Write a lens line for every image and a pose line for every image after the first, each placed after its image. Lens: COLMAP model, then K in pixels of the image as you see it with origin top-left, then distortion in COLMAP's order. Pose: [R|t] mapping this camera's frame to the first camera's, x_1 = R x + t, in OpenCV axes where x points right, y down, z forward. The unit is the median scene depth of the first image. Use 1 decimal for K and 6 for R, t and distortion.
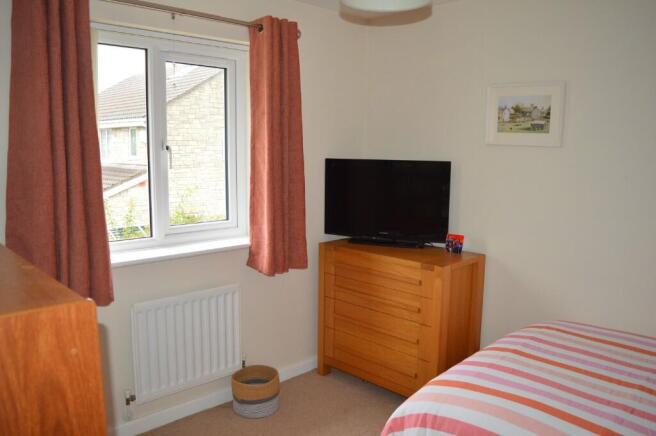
lens RADIAL K [[523.7, 0, 328.0], [0, 523.7, 217.6], [0, 0, 1]] dist [-0.089942, 0.018323]
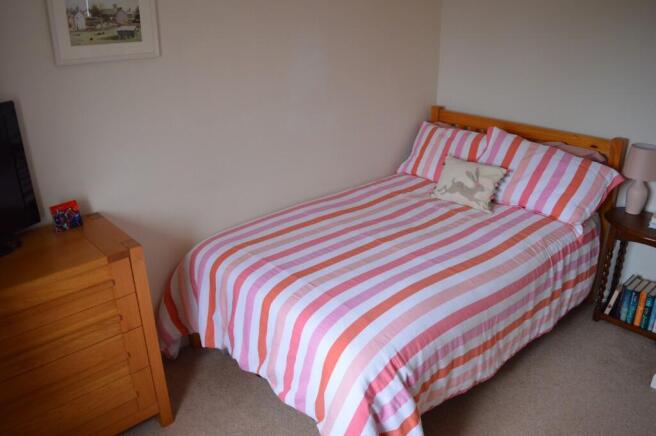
lens RADIAL K [[523.7, 0, 328.0], [0, 523.7, 218.5], [0, 0, 1]] dist [-0.089942, 0.018323]
pose [[0.067300, -0.394365, 0.916486, -0.395945], [0.160188, 0.910923, 0.380208, -0.164696], [-0.984790, 0.121222, 0.124477, 0.622752]]
